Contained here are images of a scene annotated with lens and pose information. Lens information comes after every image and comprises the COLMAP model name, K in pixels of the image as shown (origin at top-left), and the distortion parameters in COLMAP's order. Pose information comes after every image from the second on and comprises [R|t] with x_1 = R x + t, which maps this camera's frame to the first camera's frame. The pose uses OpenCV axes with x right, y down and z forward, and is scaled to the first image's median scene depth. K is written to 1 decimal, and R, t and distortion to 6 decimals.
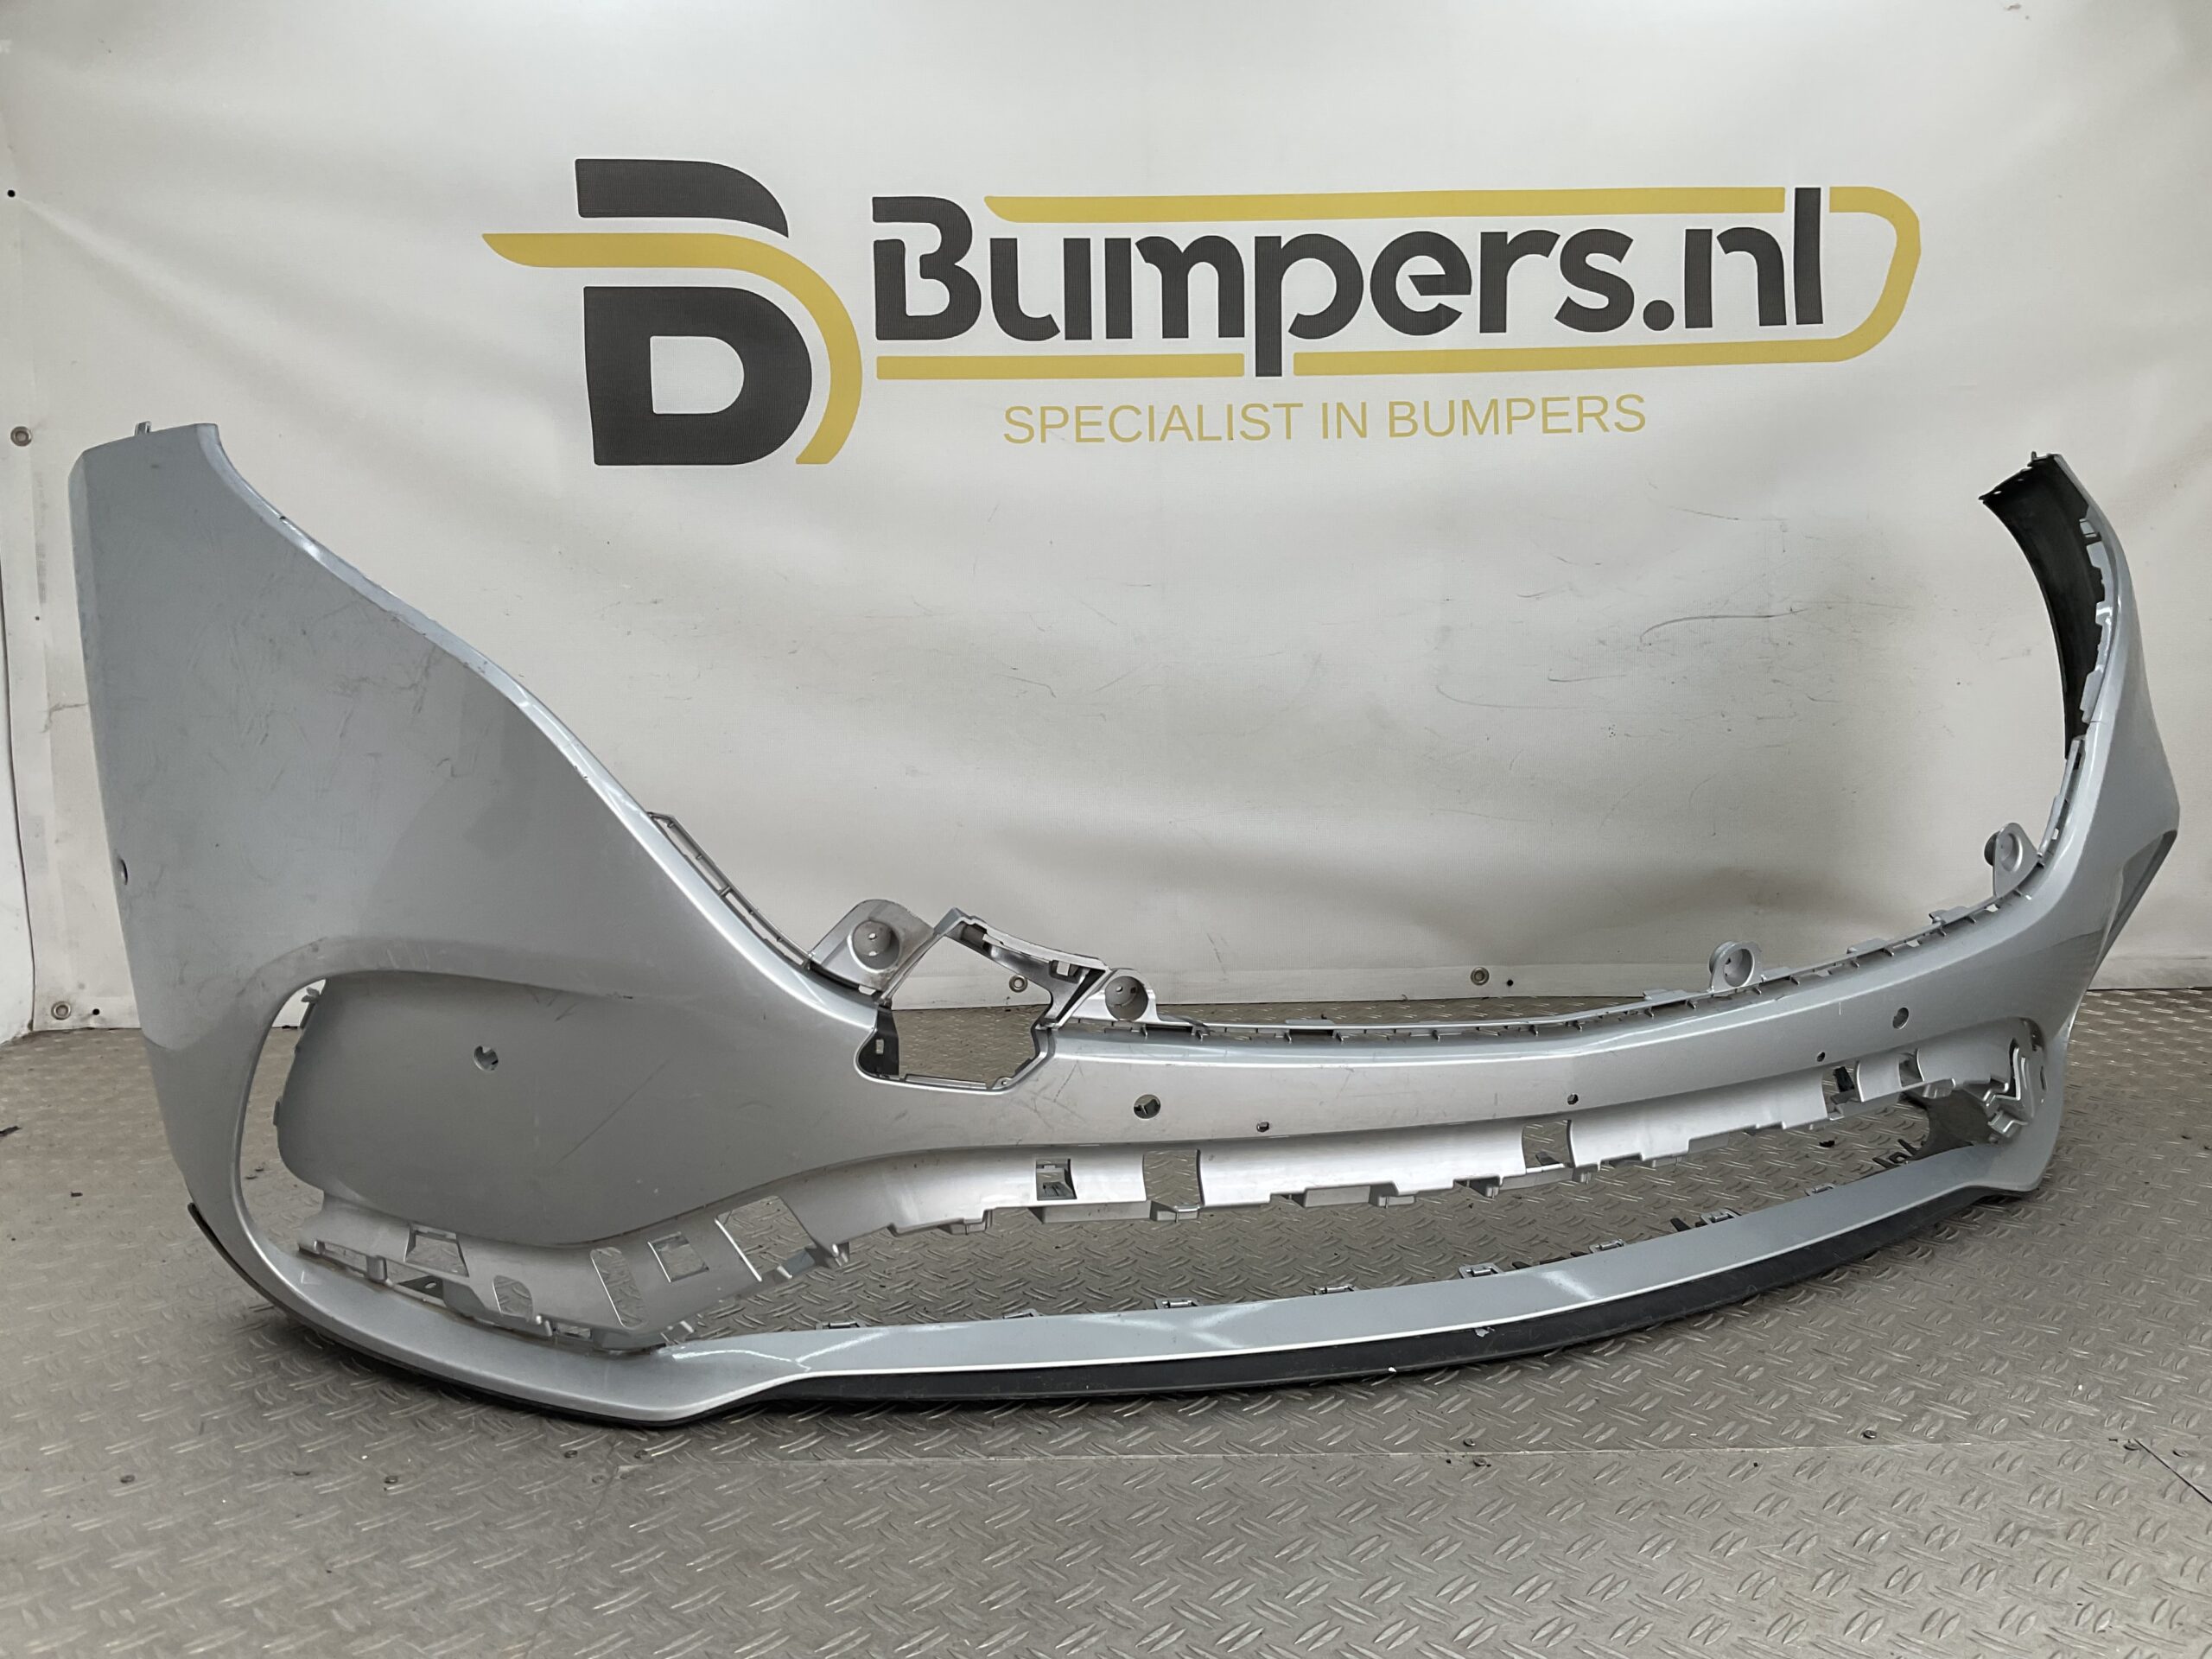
lens RADIAL K [[1839.9, 0, 1098.6], [0, 1839.9, 845.6], [0, 0, 1]] dist [0.089012, -0.161142]
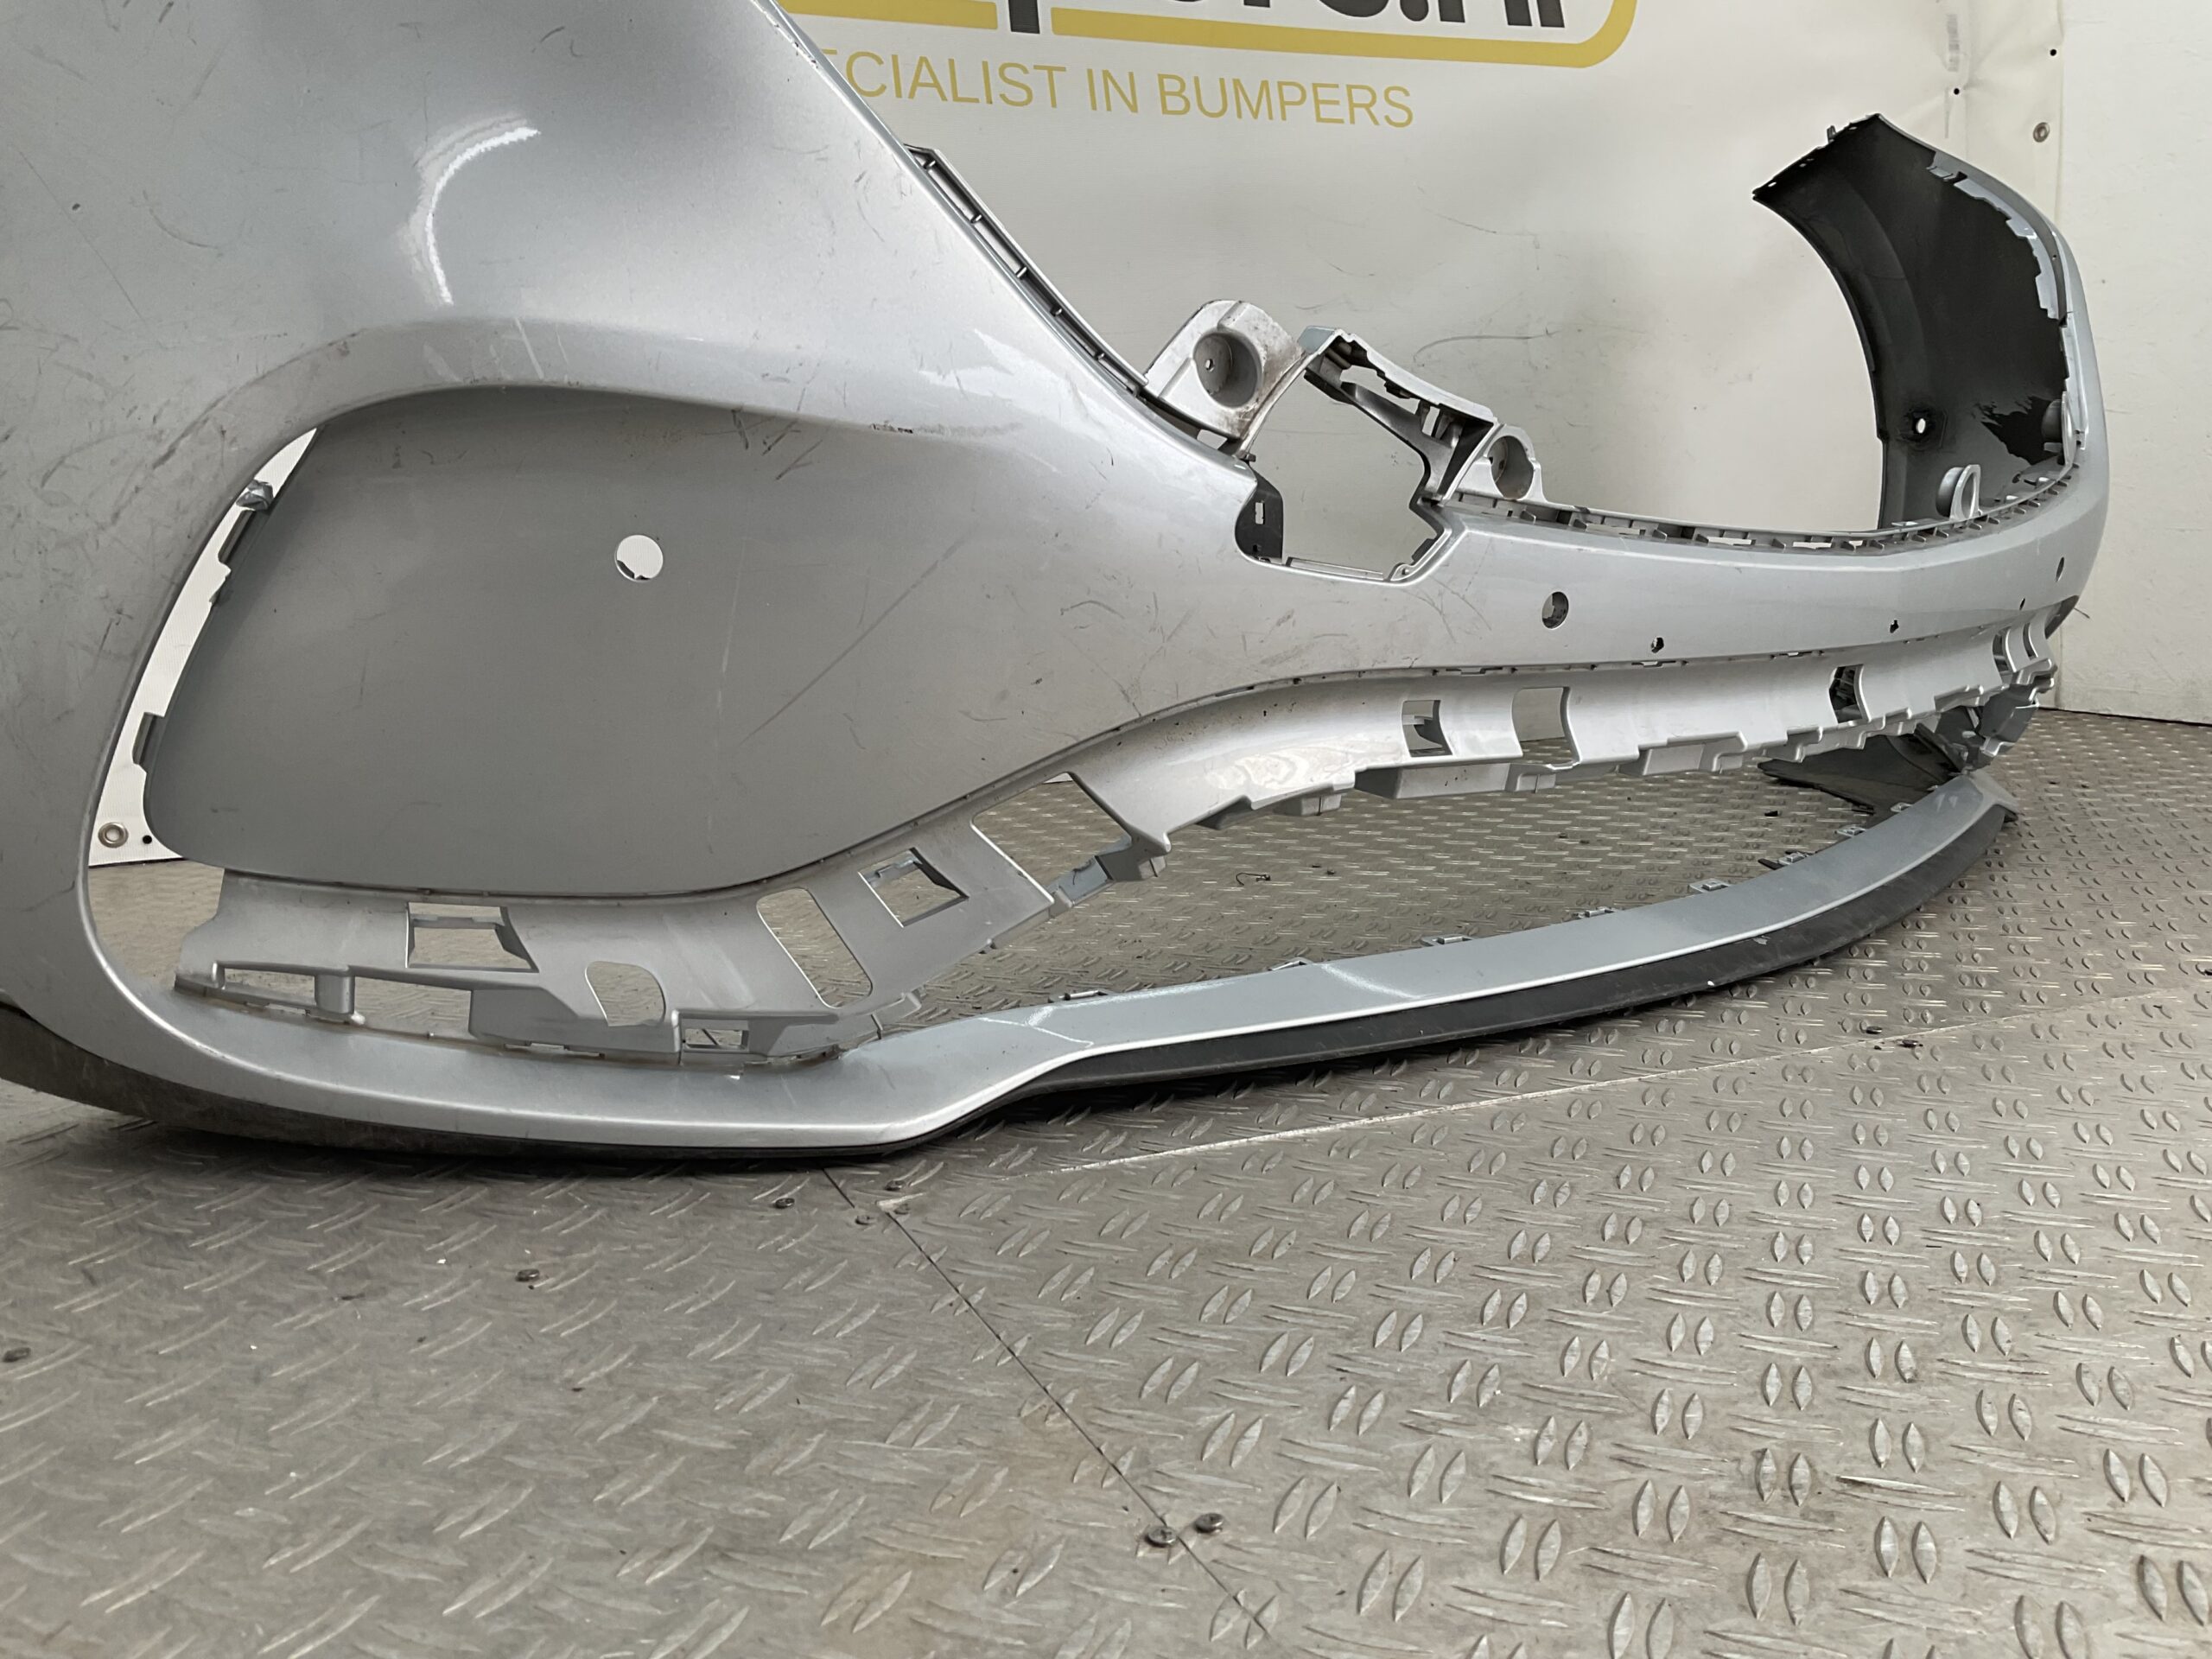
lens RADIAL K [[1839.9, 0, 1117.9], [0, 1839.9, 852.4], [0, 0, 1]] dist [0.089012, -0.161142]
pose [[0.924733, -0.079423, 0.372238, -0.216611], [0.078568, 0.996755, 0.017491, 0.109842], [-0.372419, 0.013071, 0.927973, 0.197928]]
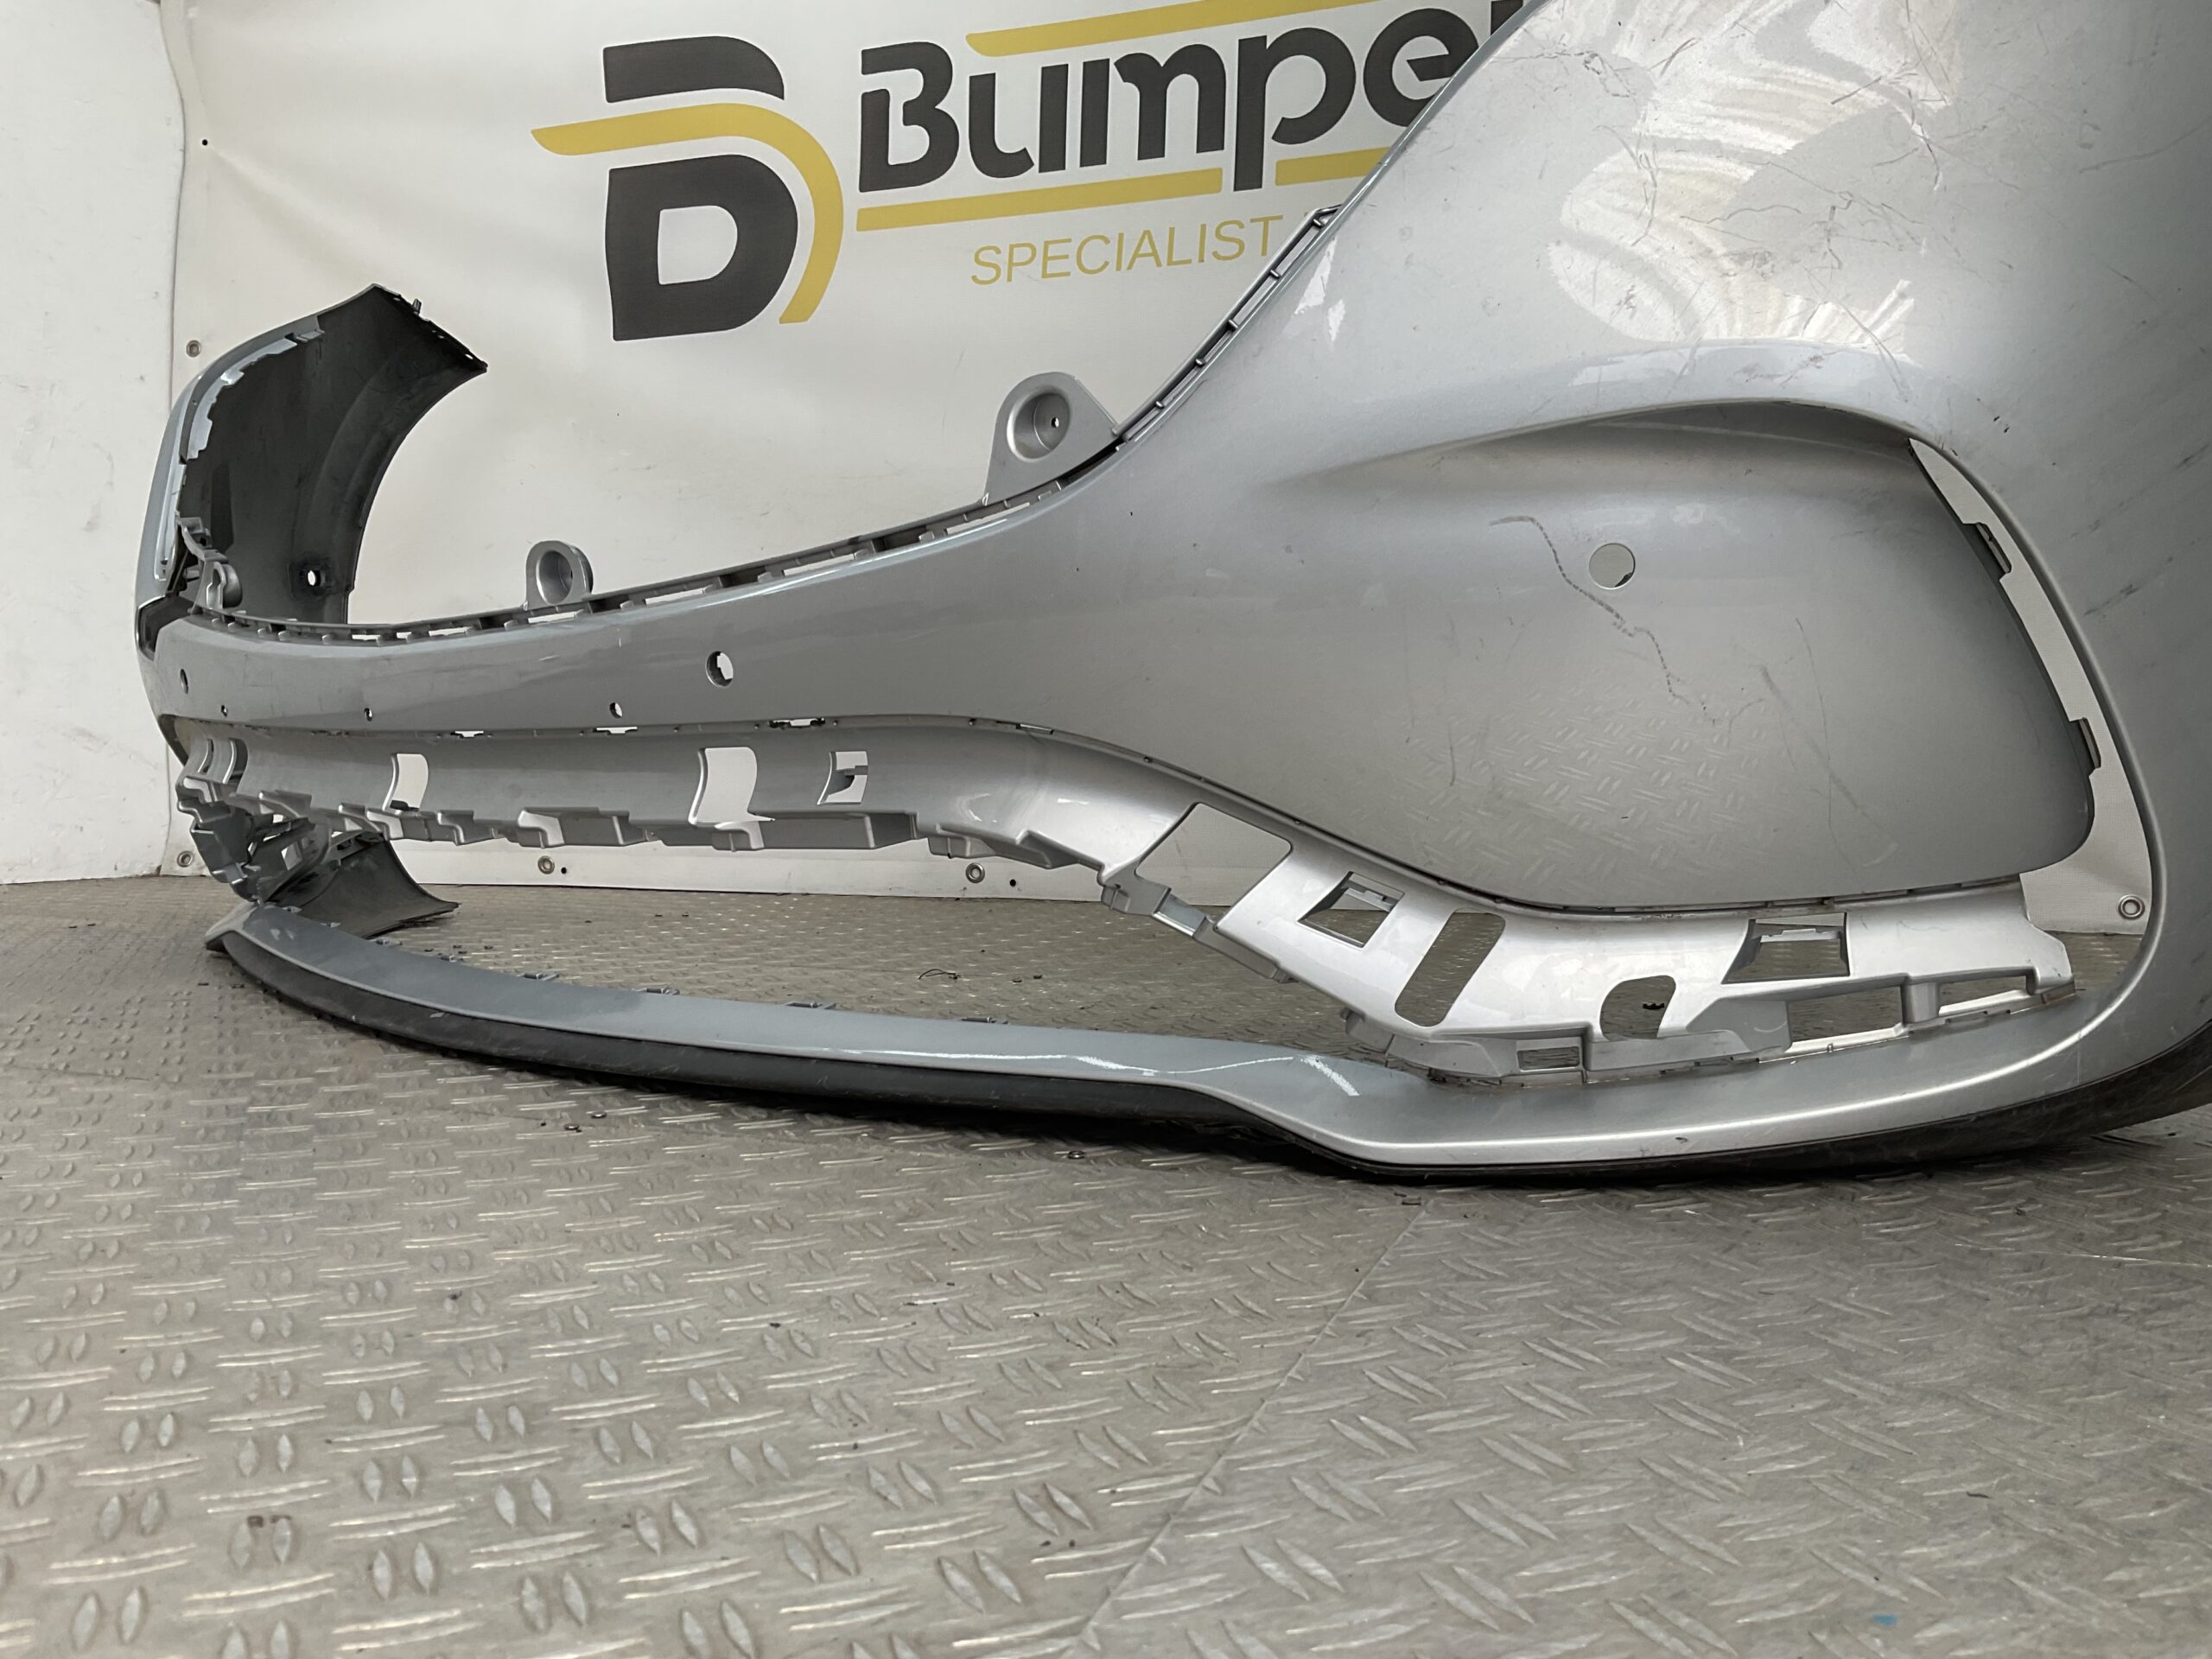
lens RADIAL K [[1839.9, 0, 1092.6], [0, 1839.9, 829.0], [0, 0, 1]] dist [0.089012, -0.161142]
pose [[0.925865, 0.030004, -0.376662, 0.368833], [-0.067299, 0.993998, -0.086249, 0.133826], [0.371814, 0.105204, 0.922327, 0.182847]]
